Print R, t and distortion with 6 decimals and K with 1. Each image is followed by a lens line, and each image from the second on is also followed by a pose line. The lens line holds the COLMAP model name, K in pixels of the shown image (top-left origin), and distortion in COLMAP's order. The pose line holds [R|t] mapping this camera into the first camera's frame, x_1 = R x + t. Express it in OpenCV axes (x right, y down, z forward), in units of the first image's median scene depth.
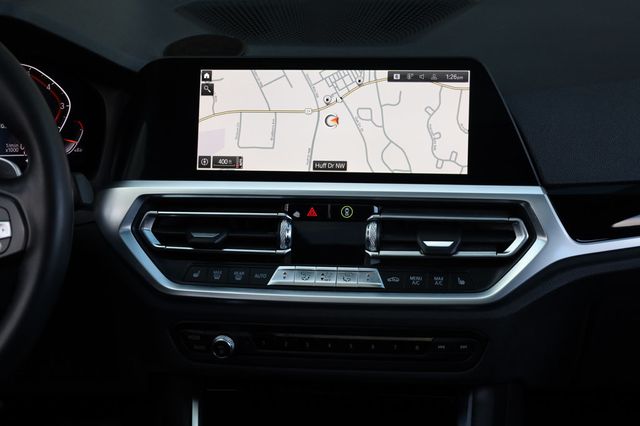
lens RADIAL K [[1360.5, 0, 320.0], [0, 1360.5, 213.0], [0, 0, 1]] dist [0.051640, 0.046729]
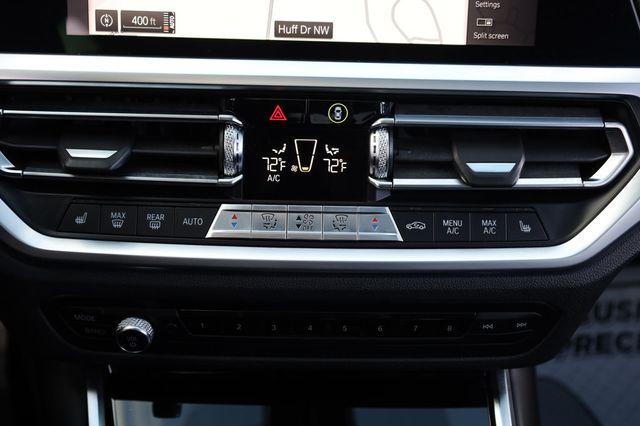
lens RADIAL K [[917.3, 0, 320.0], [0, 917.3, 213.0], [0, 0, 1]] dist [0.003395, 0.010991]
pose [[0.983295, -0.043487, 0.176749, -0.059300], [-0.006362, 0.962237, 0.272140, -0.066599], [-0.181909, -0.268718, 0.945886, 0.605427]]
